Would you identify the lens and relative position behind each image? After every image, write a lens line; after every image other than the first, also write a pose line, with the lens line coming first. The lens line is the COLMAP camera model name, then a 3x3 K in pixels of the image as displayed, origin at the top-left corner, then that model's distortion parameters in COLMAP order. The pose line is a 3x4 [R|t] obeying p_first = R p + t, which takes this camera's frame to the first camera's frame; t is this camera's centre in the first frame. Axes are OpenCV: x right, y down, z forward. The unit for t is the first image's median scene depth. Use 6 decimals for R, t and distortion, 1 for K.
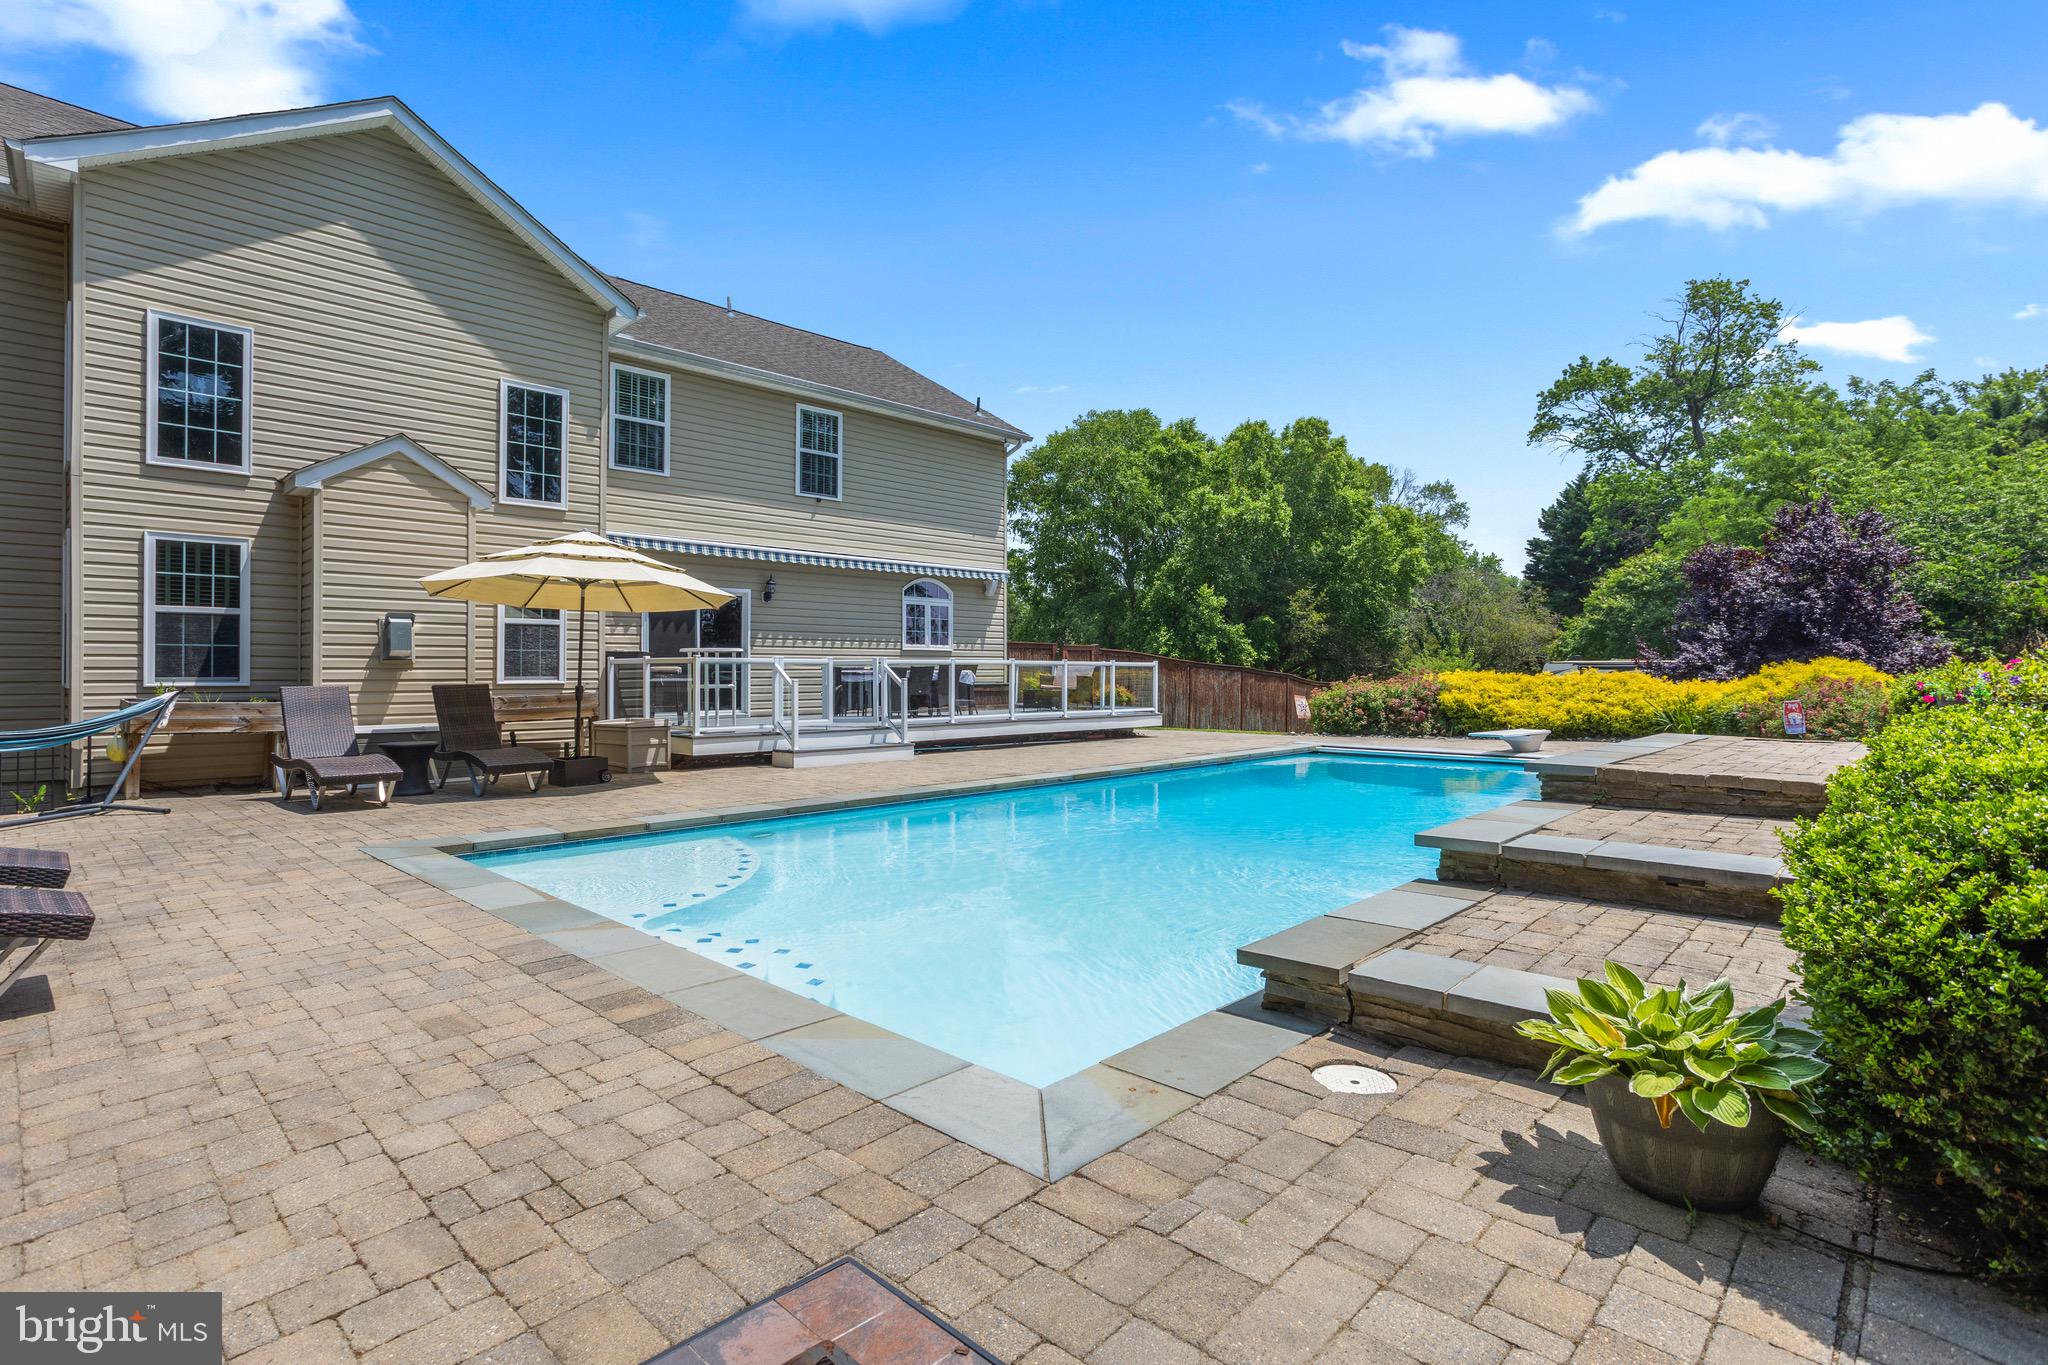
lens RADIAL K [[1001.1, 0, 1030.1], [0, 1001.1, 656.0], [0, 0, 1]] dist [-0.018642, 0.008022]
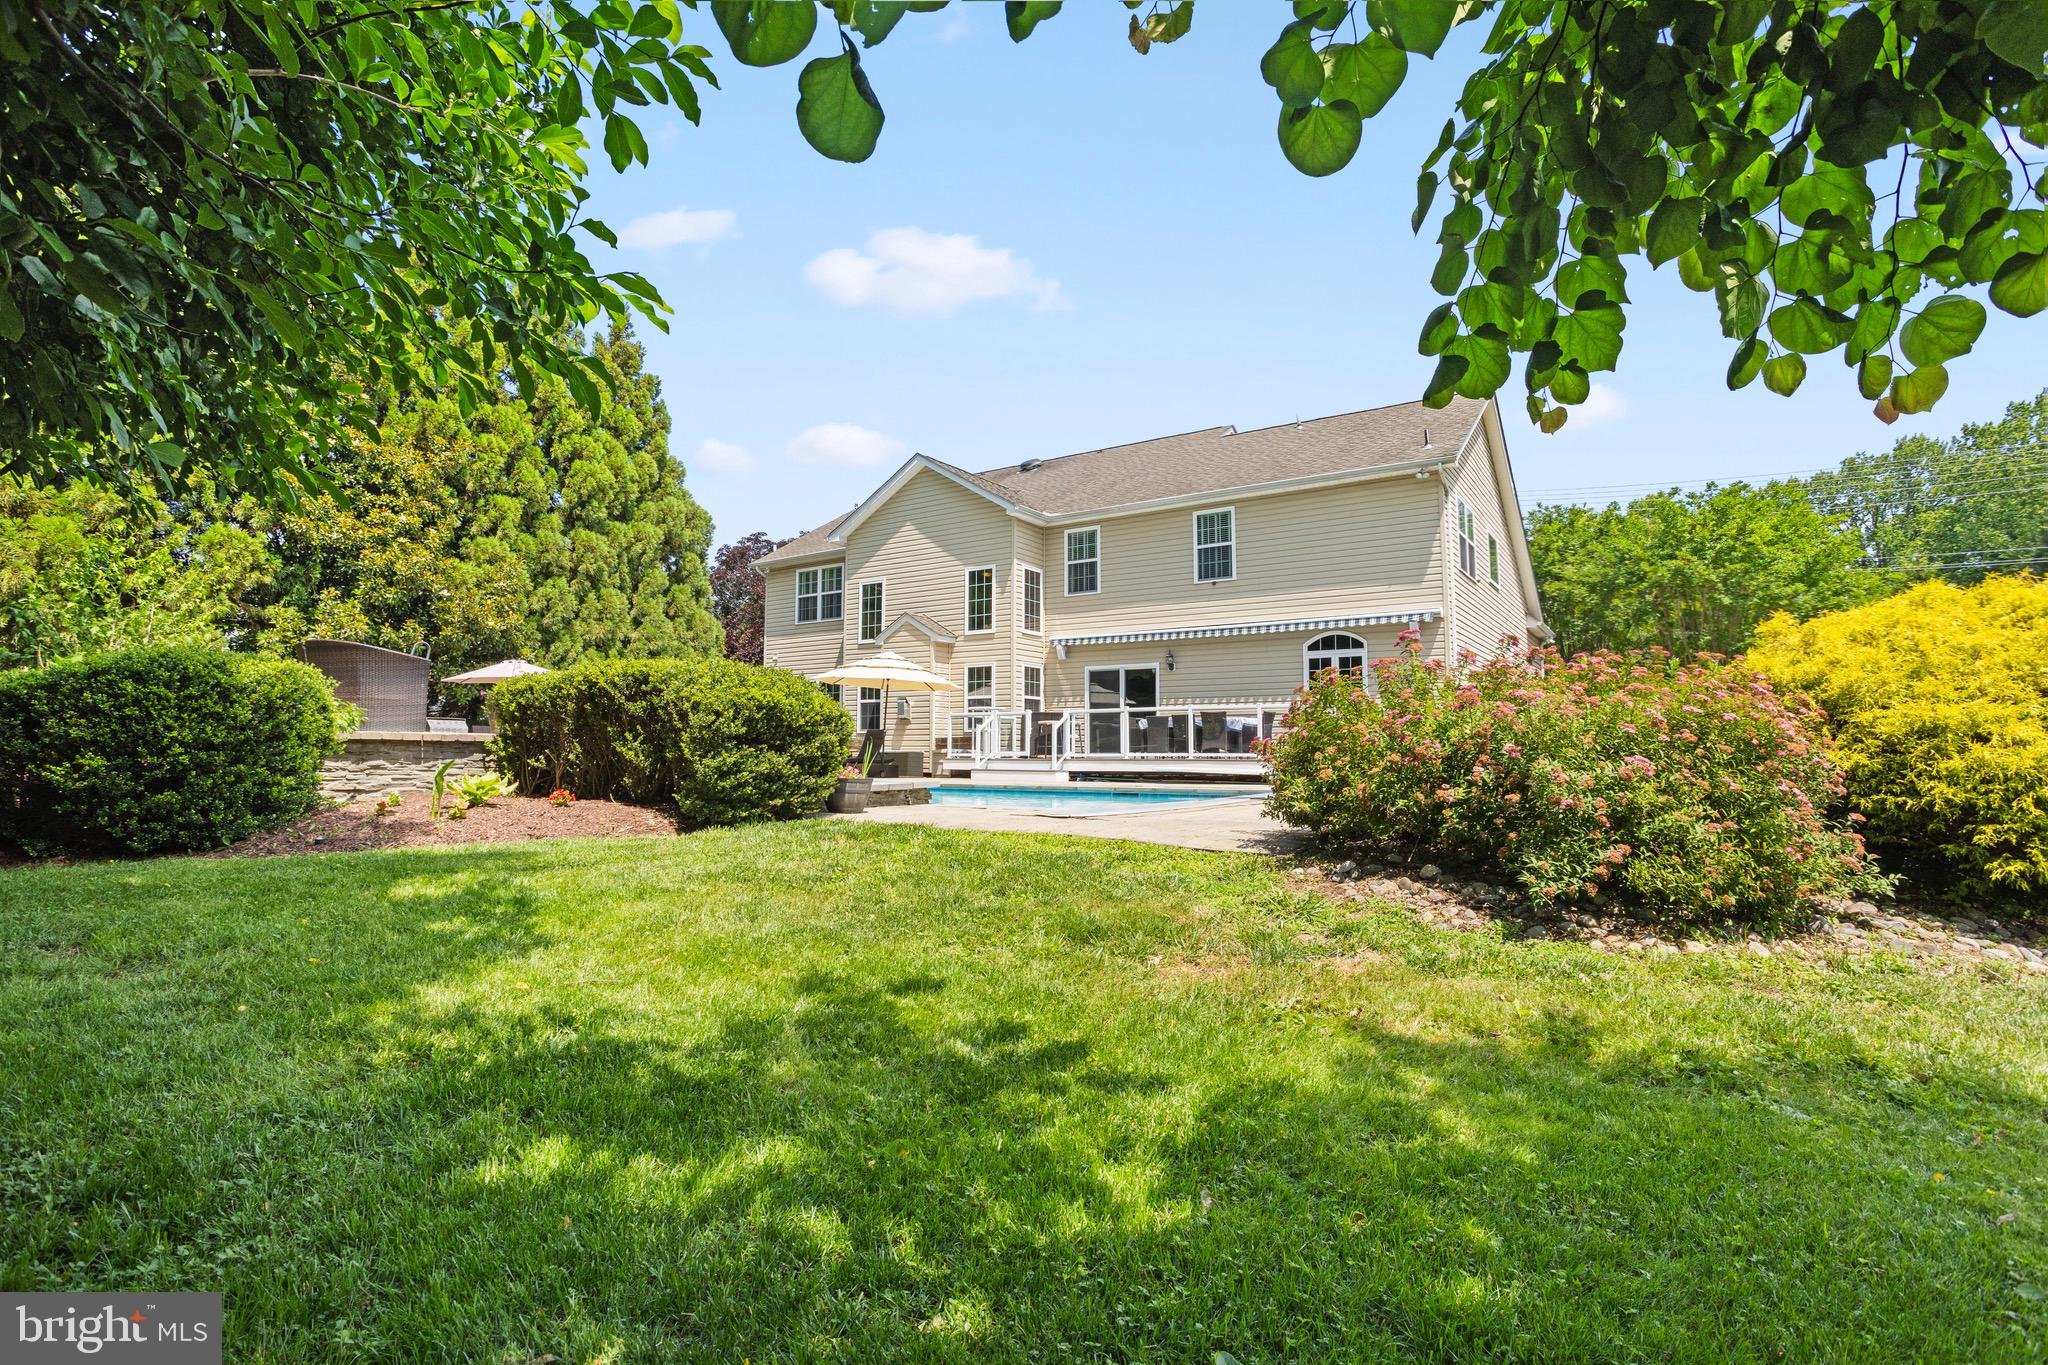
lens RADIAL K [[977.1, 0, 1014.3], [0, 977.1, 677.0], [0, 0, 1]] dist [-0.003301, 0.005823]
pose [[0.147732, -0.074534, -0.986215, 0.952365], [0.009947, 0.997218, -0.073876, 0.046173], [0.988977, 0.001104, 0.148062, 0.604798]]
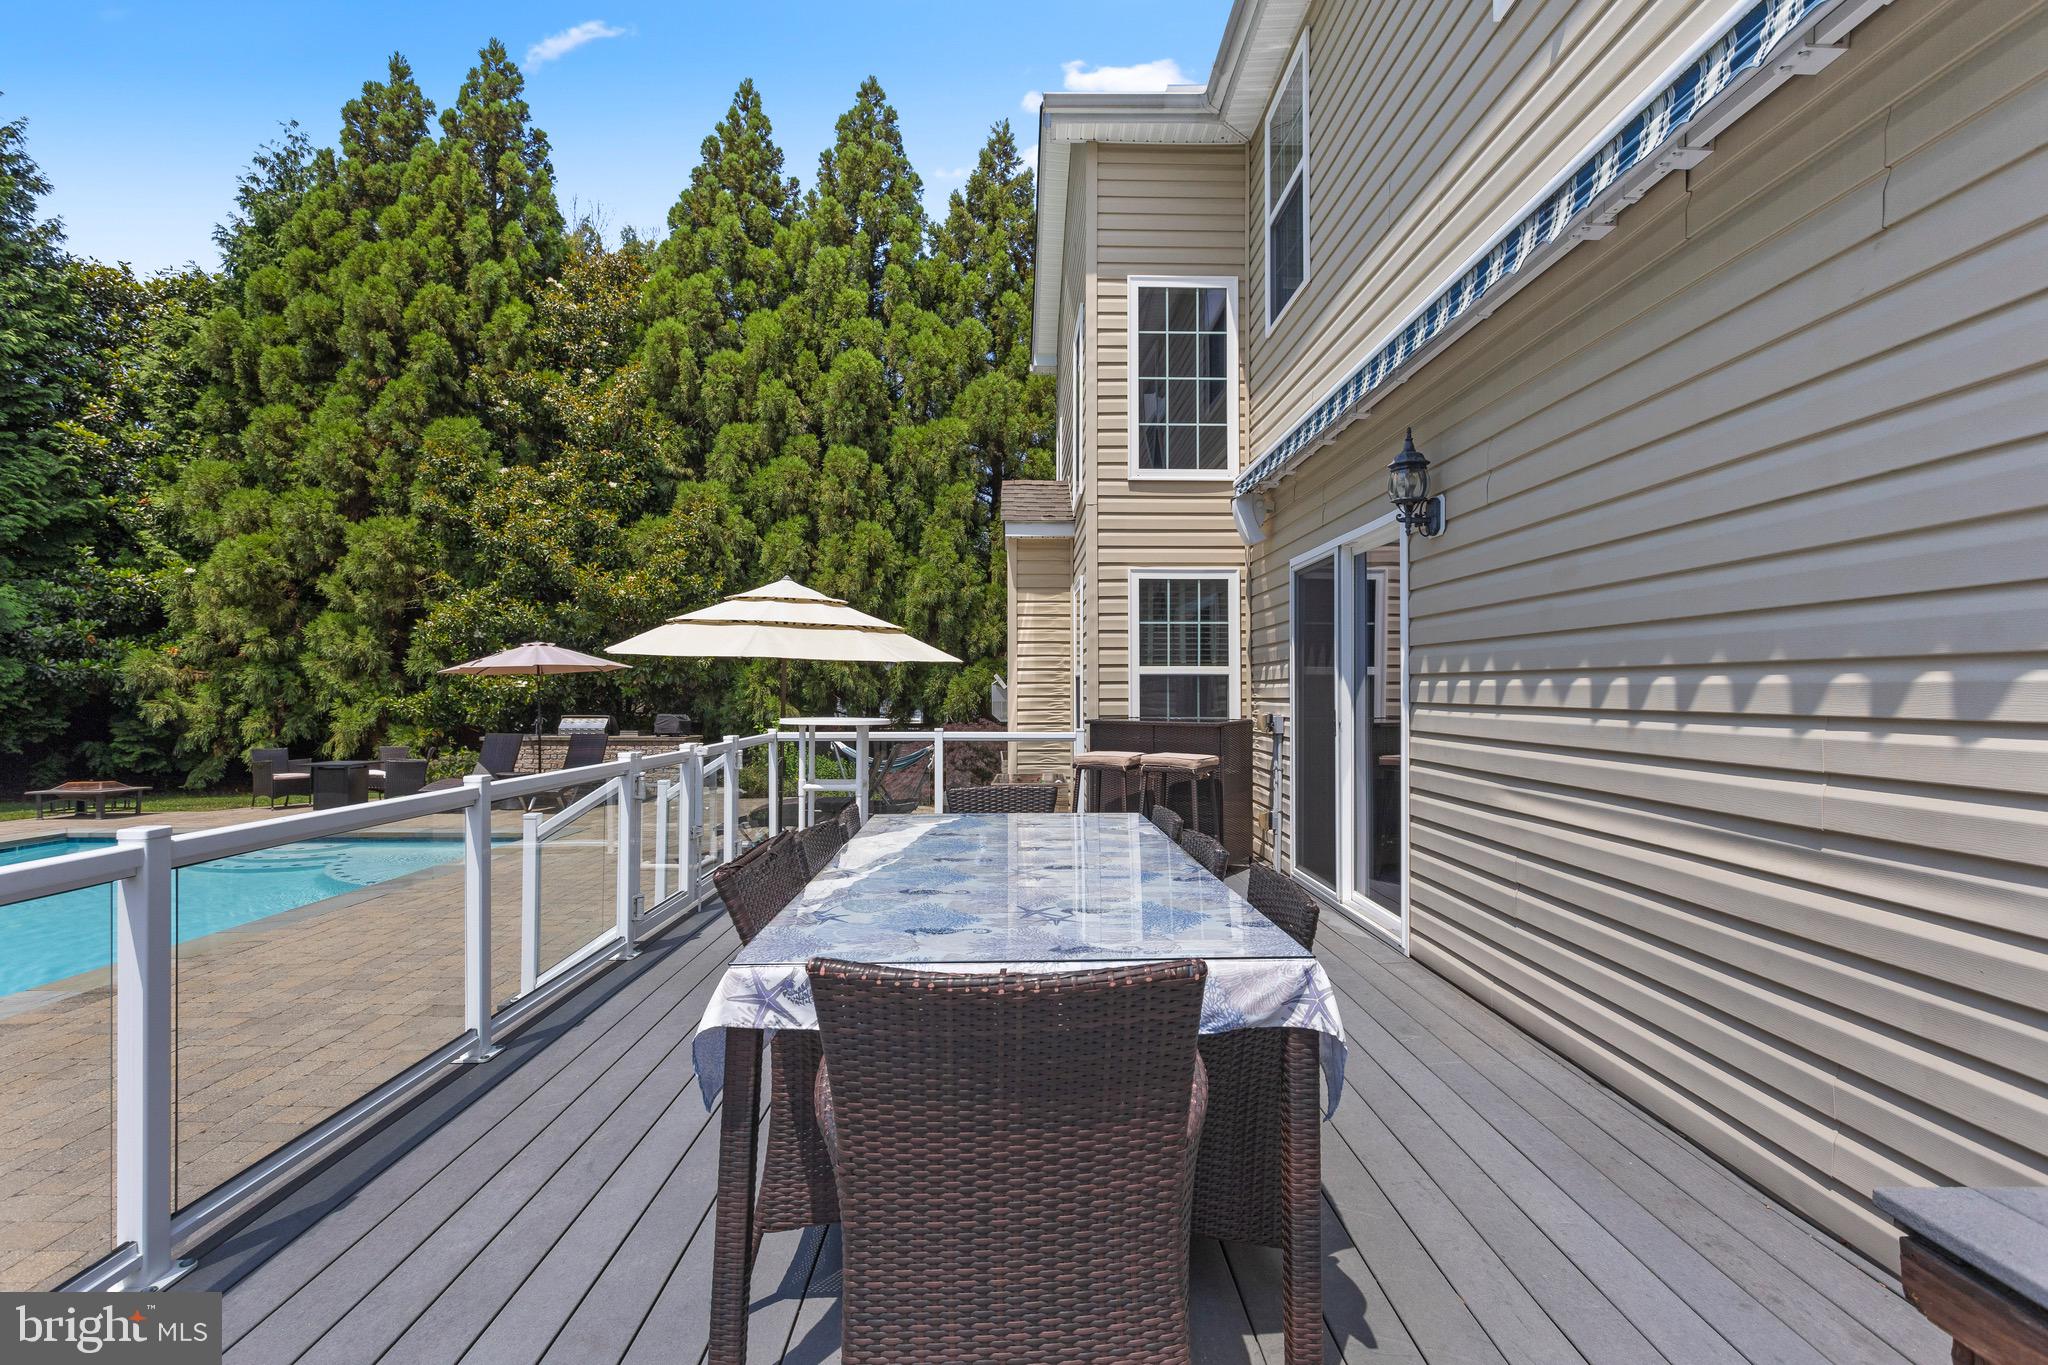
lens RADIAL K [[977.1, 0, 1027.6], [0, 977.1, 677.8], [0, 0, 1]] dist [-0.003301, 0.005823]
pose [[-0.721092, -0.009005, -0.692781, -0.010768], [0.008708, 0.999719, -0.022058, -0.012427], [0.692785, -0.021939, -0.720810, 1.100416]]
